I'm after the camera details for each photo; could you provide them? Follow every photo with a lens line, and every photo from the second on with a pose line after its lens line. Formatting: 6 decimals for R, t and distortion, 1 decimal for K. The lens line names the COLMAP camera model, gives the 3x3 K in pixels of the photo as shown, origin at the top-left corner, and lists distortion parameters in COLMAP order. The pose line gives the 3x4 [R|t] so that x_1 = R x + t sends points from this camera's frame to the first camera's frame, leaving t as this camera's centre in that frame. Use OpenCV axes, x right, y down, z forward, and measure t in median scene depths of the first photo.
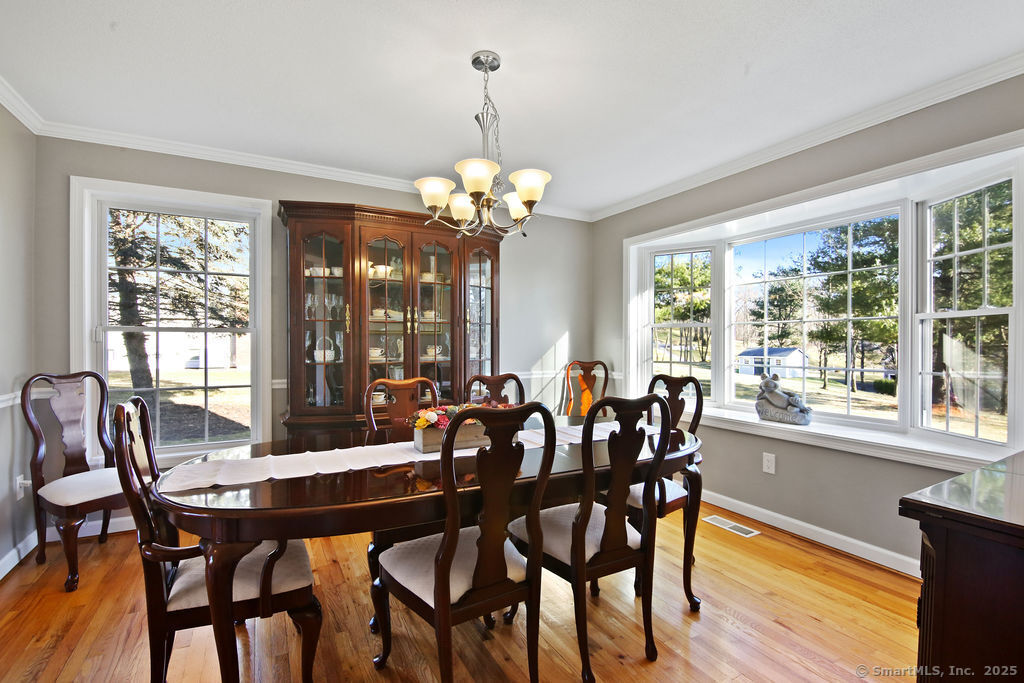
lens RADIAL K [[463.5, 0, 515.6], [0, 463.5, 356.4], [0, 0, 1]] dist [-0.000047, -0.000321]
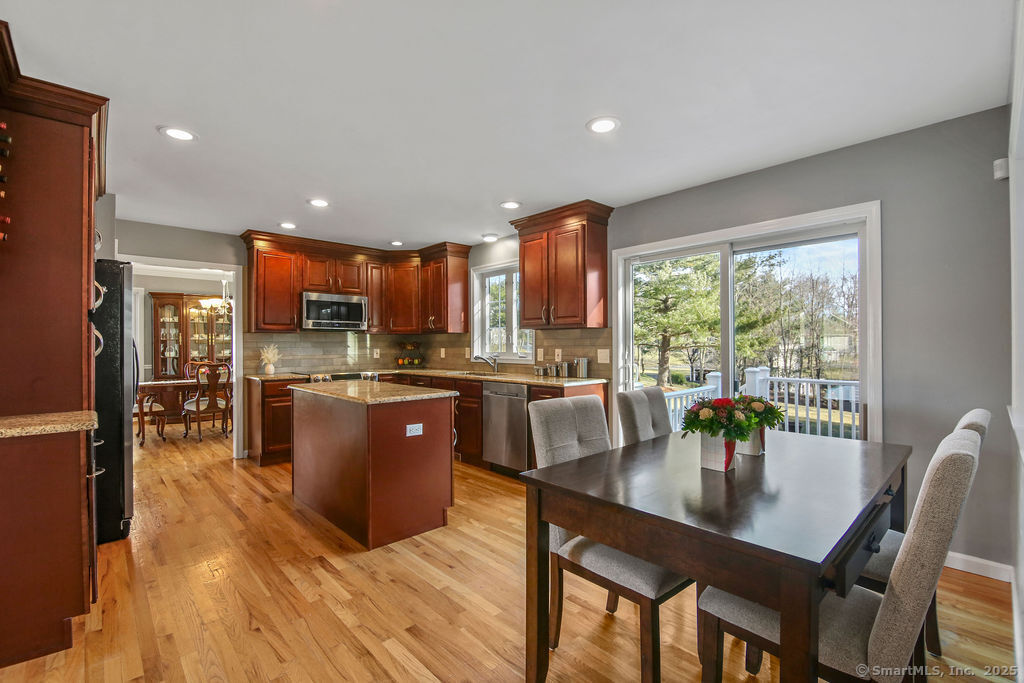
lens RADIAL K [[452.7, 0, 516.7], [0, 452.7, 345.5], [0, 0, 1]] dist [-0.001358, -0.000422]
pose [[0.970708, -0.010528, 0.240031, 0.775384], [0.013551, 0.999848, -0.010947, 0.003202], [-0.239880, 0.013879, 0.970703, -1.720467]]
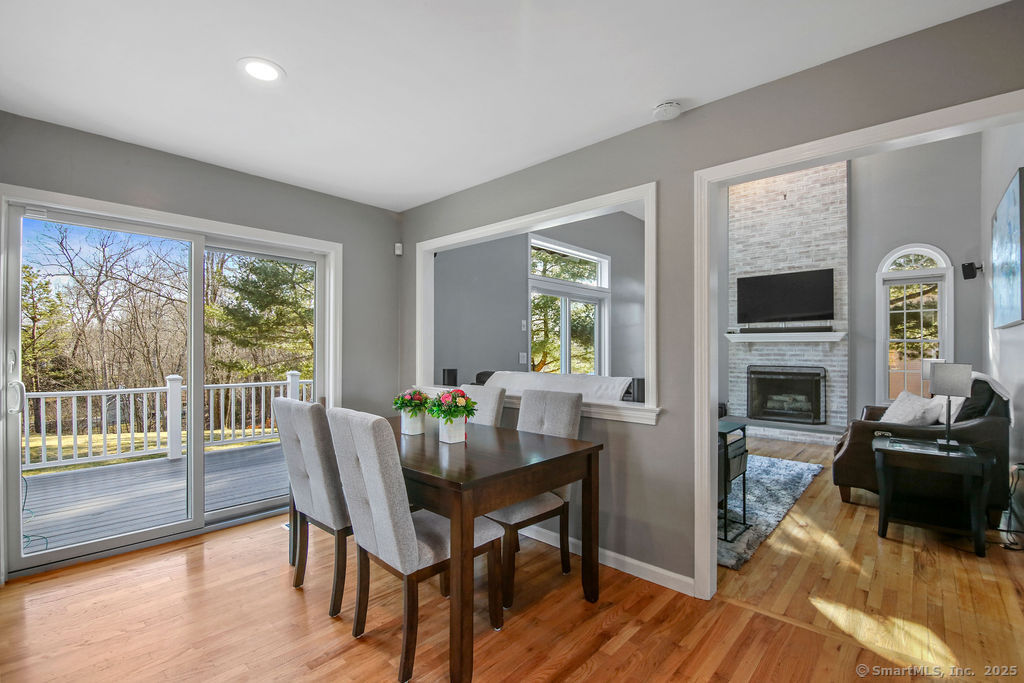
lens RADIAL K [[449.5, 0, 522.1], [0, 449.5, 345.0], [0, 0, 1]] dist [0.000439, -0.010105]
pose [[-0.322834, 0.004767, 0.946444, 0.406852], [0.007789, 0.999967, -0.002380, -0.006127], [-0.946424, 0.006604, -0.322860, -1.116343]]
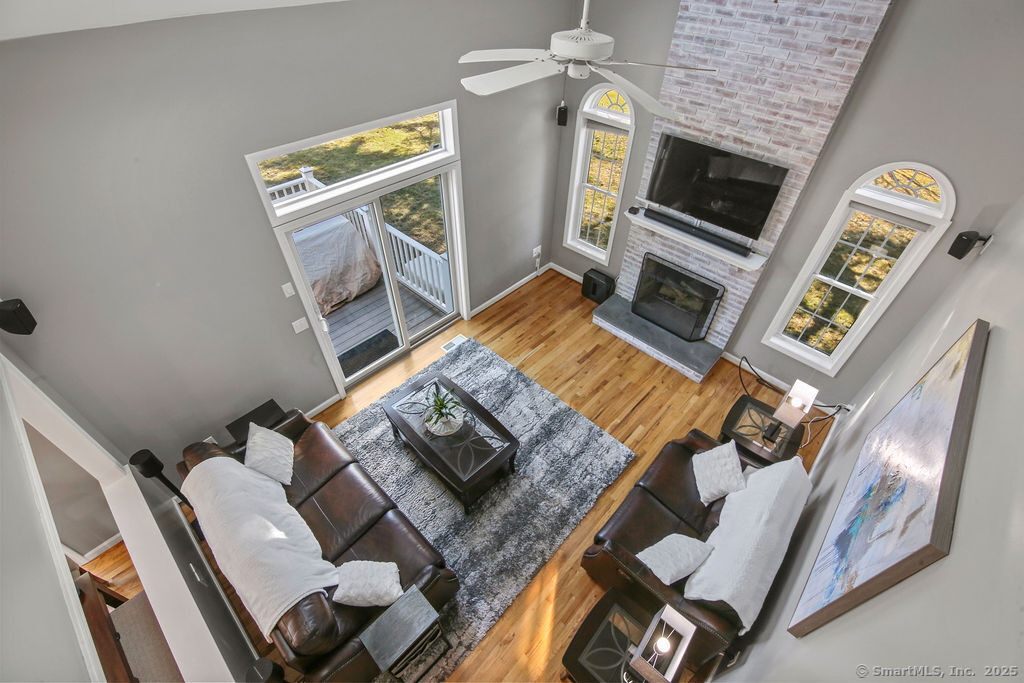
lens RADIAL K [[441.0, 0, 518.9], [0, 441.0, 337.5], [0, 0, 1]] dist [-0.000216, -0.012189]
pose [[-0.301494, -0.662580, 0.685630, 0.899849], [-0.015934, 0.722492, 0.691196, -0.807653], [-0.953335, 0.197467, -0.228385, -1.947009]]
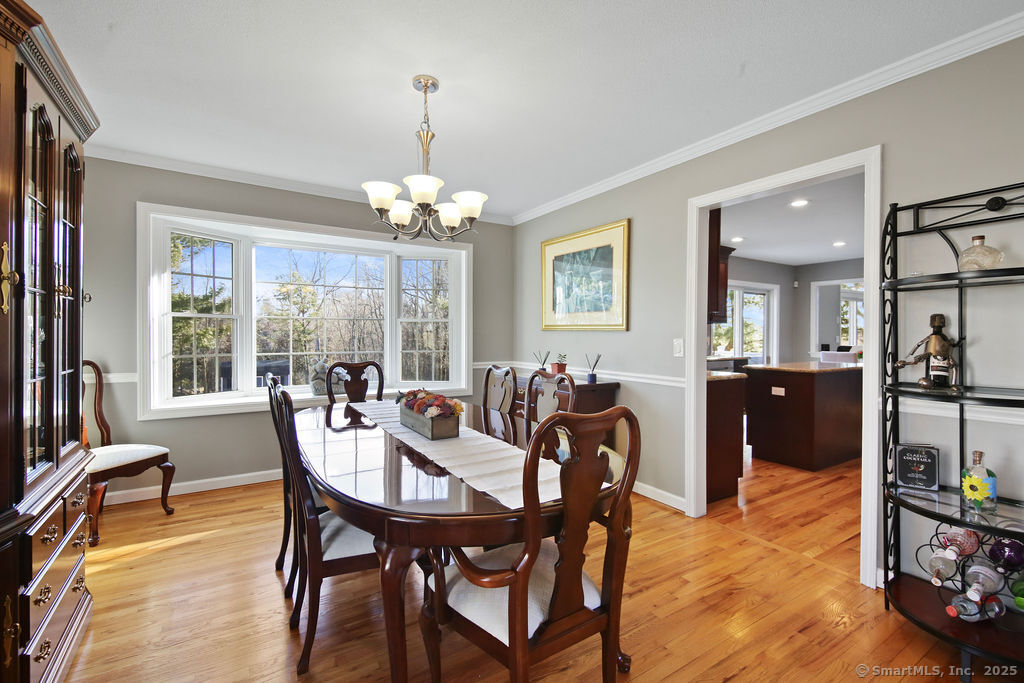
lens RADIAL K [[460.8, 0, 508.2], [0, 460.8, 335.9], [0, 0, 1]] dist [0.000243, -0.000409]
pose [[-0.052523, -0.008745, 0.998581, -0.806022], [0.009345, 0.999914, 0.009248, -0.029593], [-0.998576, 0.009817, -0.052437, 0.568608]]
